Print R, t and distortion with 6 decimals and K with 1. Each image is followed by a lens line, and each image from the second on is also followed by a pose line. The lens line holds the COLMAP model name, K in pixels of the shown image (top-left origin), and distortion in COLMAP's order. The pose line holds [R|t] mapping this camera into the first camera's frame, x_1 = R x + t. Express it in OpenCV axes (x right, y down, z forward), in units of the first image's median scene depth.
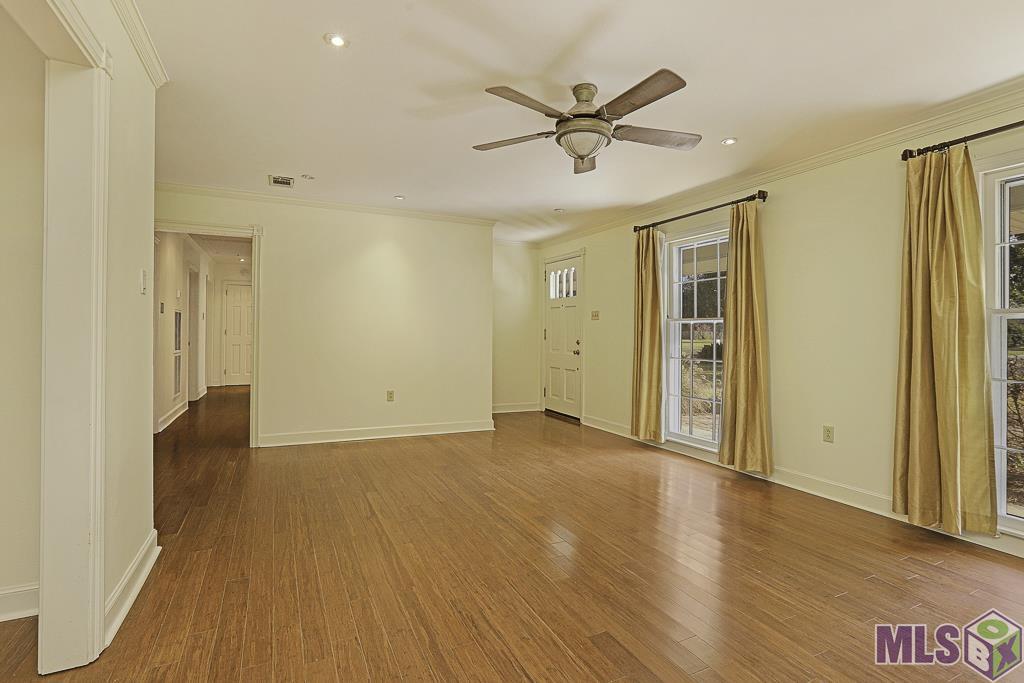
lens RADIAL K [[487.6, 0, 506.7], [0, 487.6, 333.6], [0, 0, 1]] dist [0.000097, 0.000468]
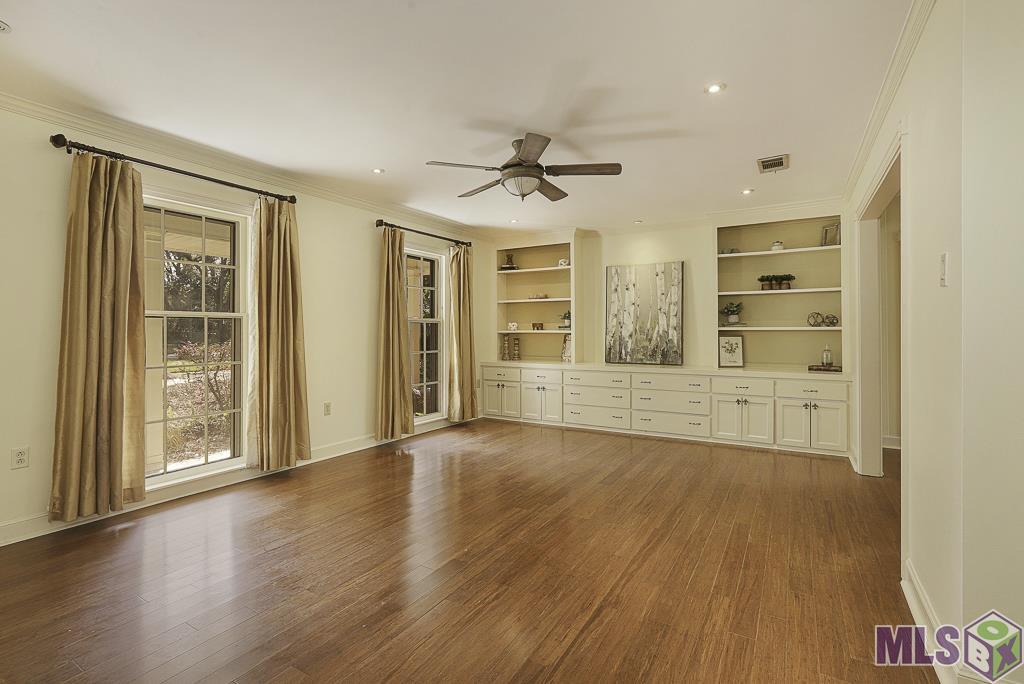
lens RADIAL K [[476.9, 0, 514.1], [0, 476.9, 324.9], [0, 0, 1]] dist [-0.036461, 0.000158]
pose [[-0.559406, 0.008415, 0.828851, -0.742759], [0.003389, 0.999963, -0.007864, -0.003758], [-0.828887, -0.001590, -0.559414, 1.470900]]
